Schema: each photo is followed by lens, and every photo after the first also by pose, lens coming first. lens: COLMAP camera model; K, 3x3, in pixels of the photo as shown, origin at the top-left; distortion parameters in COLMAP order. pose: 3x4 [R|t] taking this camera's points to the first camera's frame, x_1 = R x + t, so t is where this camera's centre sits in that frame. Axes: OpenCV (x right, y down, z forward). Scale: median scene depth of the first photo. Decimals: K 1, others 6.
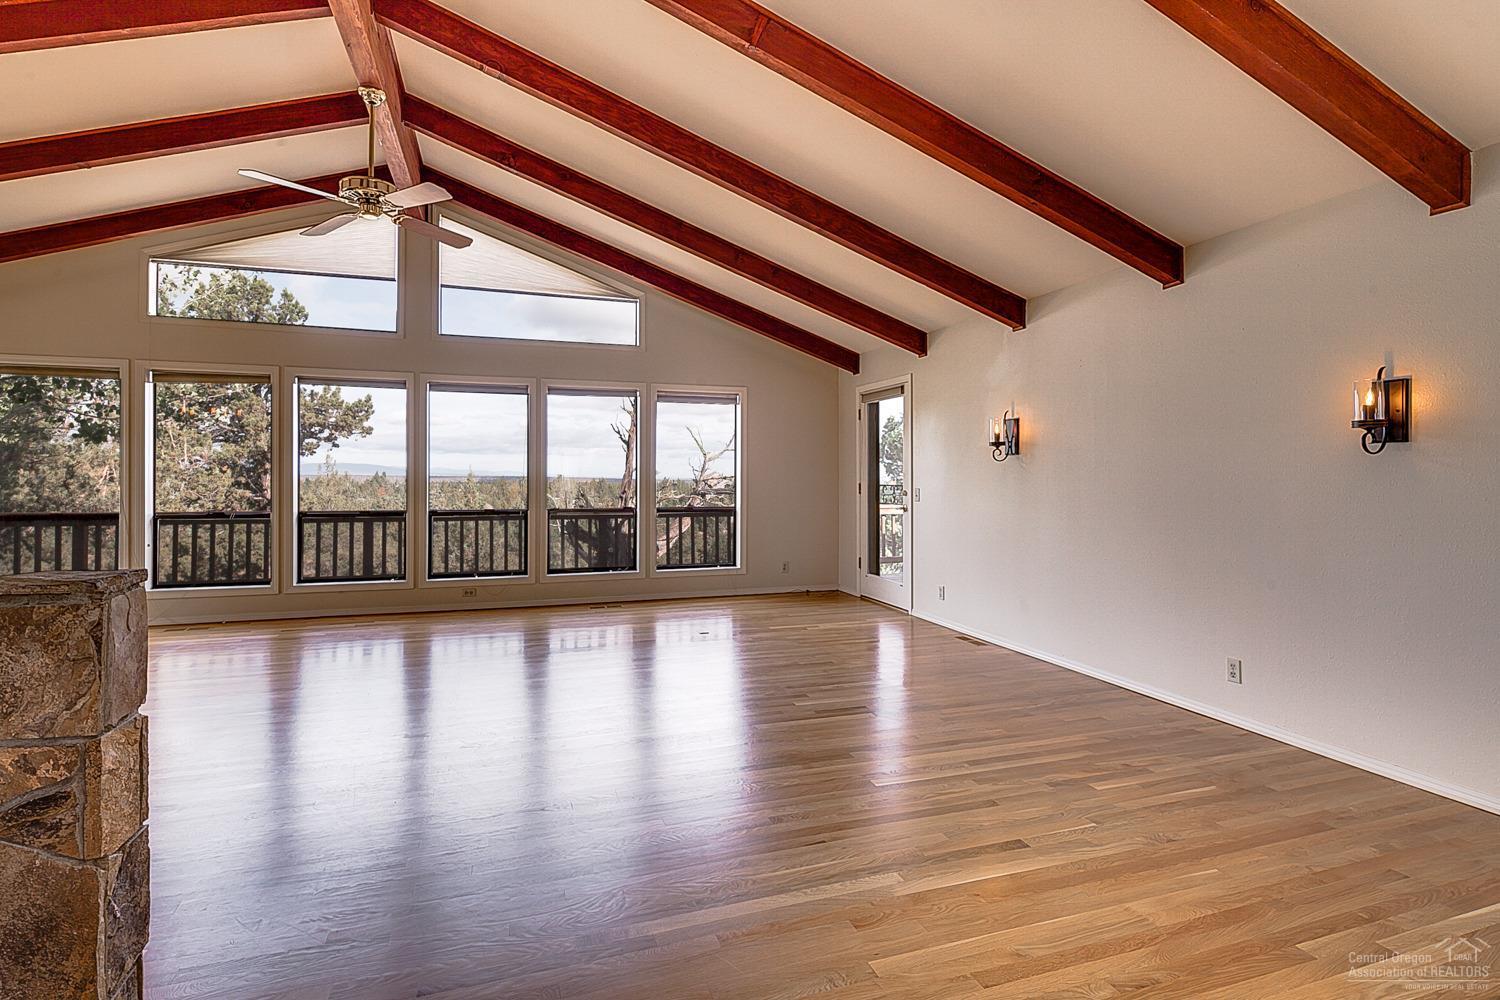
lens RADIAL K [[732.2, 0, 742.7], [0, 732.2, 480.8], [0, 0, 1]] dist [-0.001603, -0.000749]
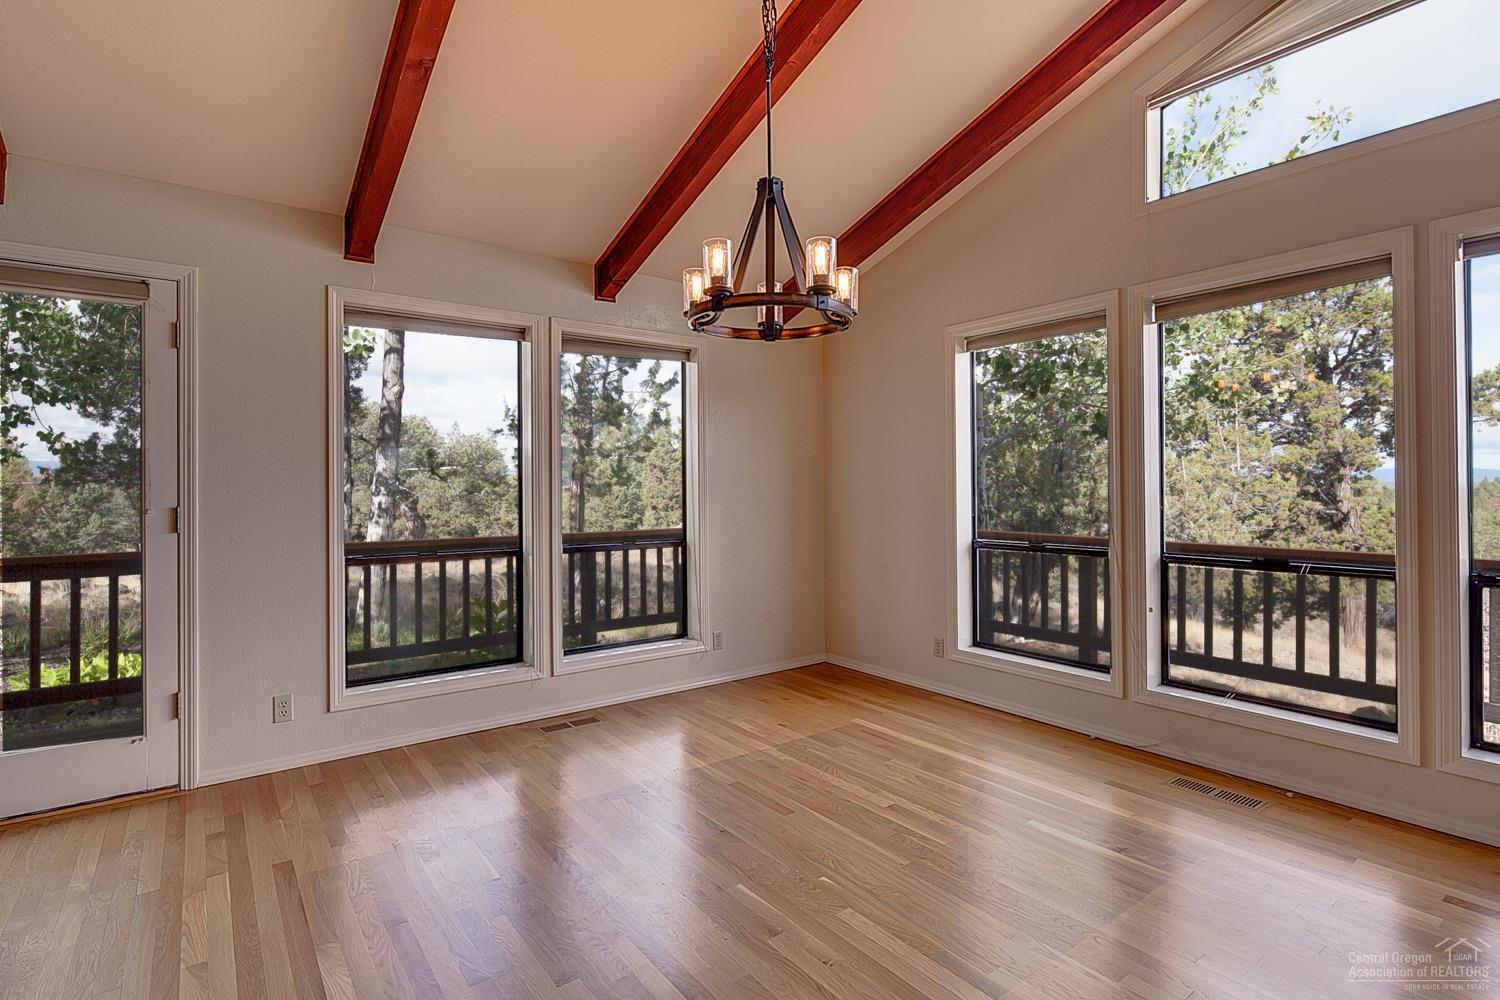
lens RADIAL K [[732.2, 0, 742.7], [0, 732.2, 480.8], [0, 0, 1]] dist [-0.001603, -0.000749]
pose [[0.308491, -0.012620, -0.951143, -0.111618], [0.002170, 0.999919, -0.012563, -0.001595], [0.951225, 0.001811, 0.308494, 0.157900]]
